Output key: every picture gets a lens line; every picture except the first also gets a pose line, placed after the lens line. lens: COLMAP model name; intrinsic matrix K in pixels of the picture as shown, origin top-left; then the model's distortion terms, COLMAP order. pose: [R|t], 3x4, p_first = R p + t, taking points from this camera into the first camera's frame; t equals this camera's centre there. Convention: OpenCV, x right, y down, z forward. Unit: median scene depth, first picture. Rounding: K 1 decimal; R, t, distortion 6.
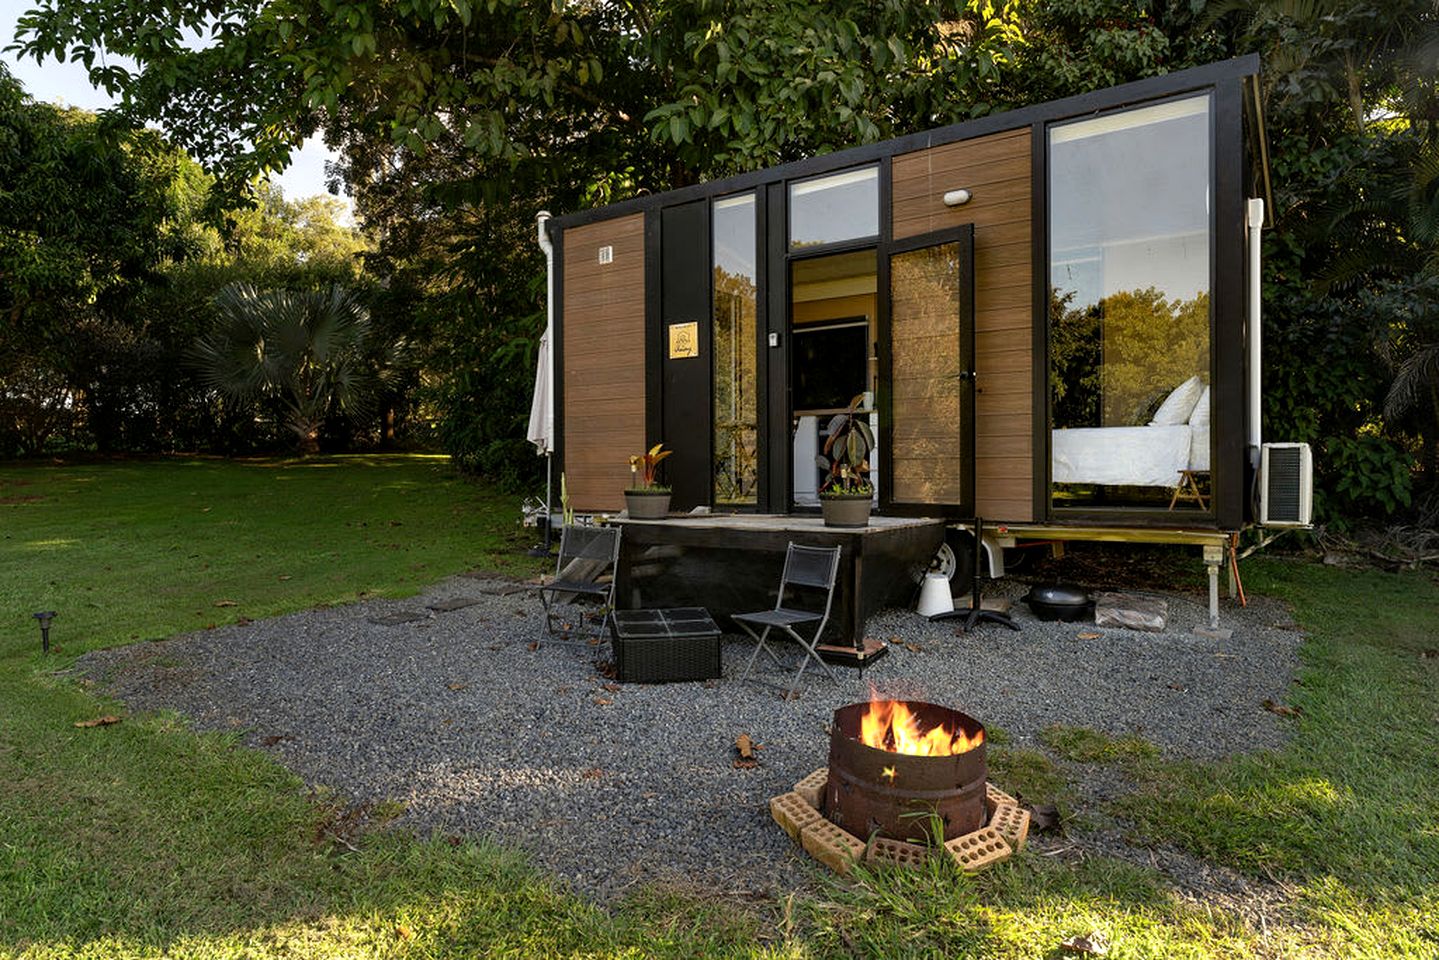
lens RADIAL K [[911.5, 0, 719.5], [0, 911.5, 480.0], [0, 0, 1]] dist [-0.011383, 0.001114]
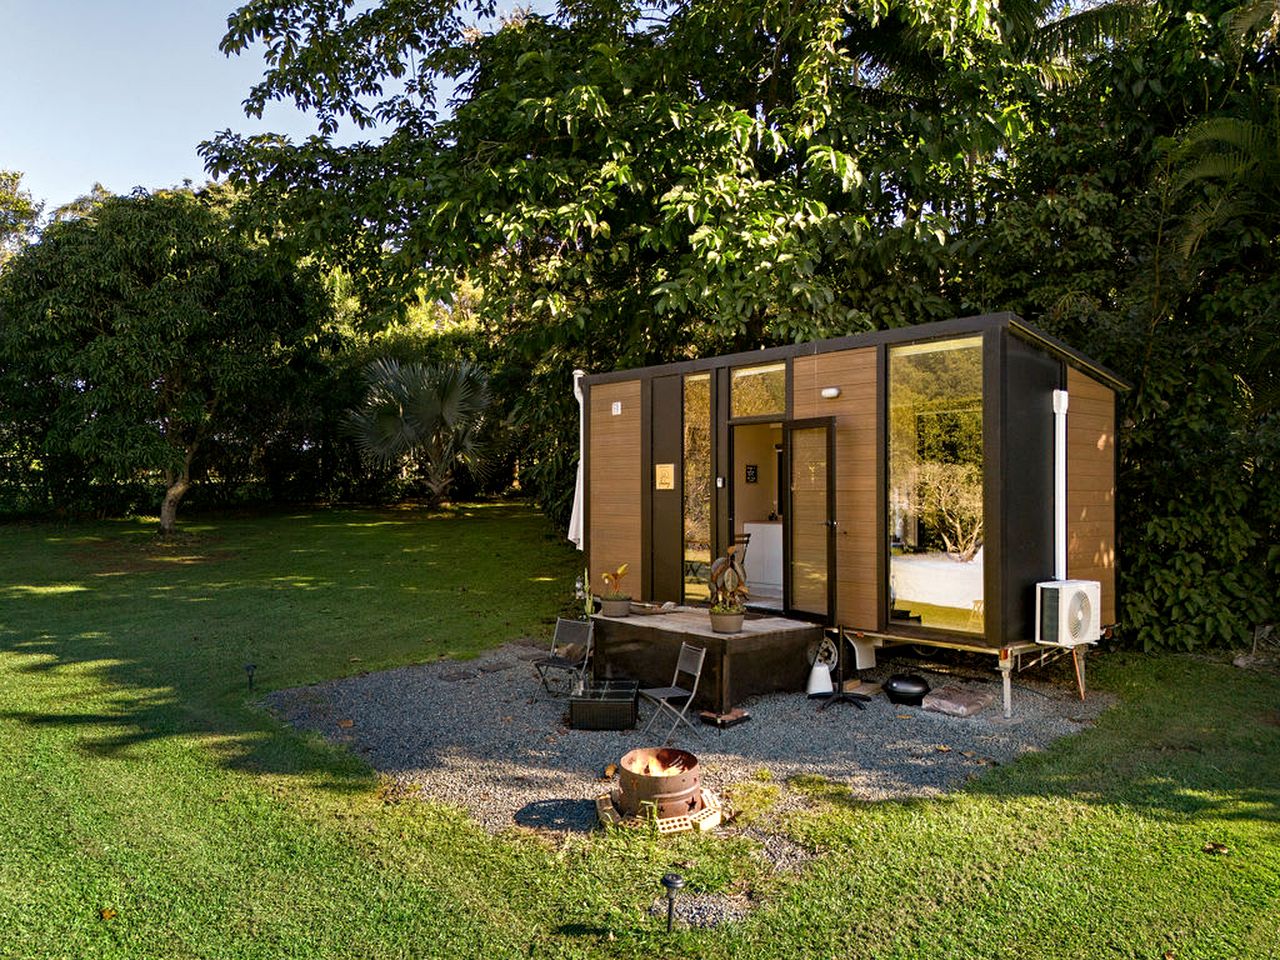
lens RADIAL K [[1013.3, 0, 640.0], [0, 1013.3, 480.0], [0, 0, 1]] dist [0.065134, -0.002565]
pose [[0.968719, 0.002910, -0.248143, 0.339977], [-0.007427, 0.999823, -0.017269, -0.138745], [0.248048, 0.018572, 0.968570, -0.535290]]
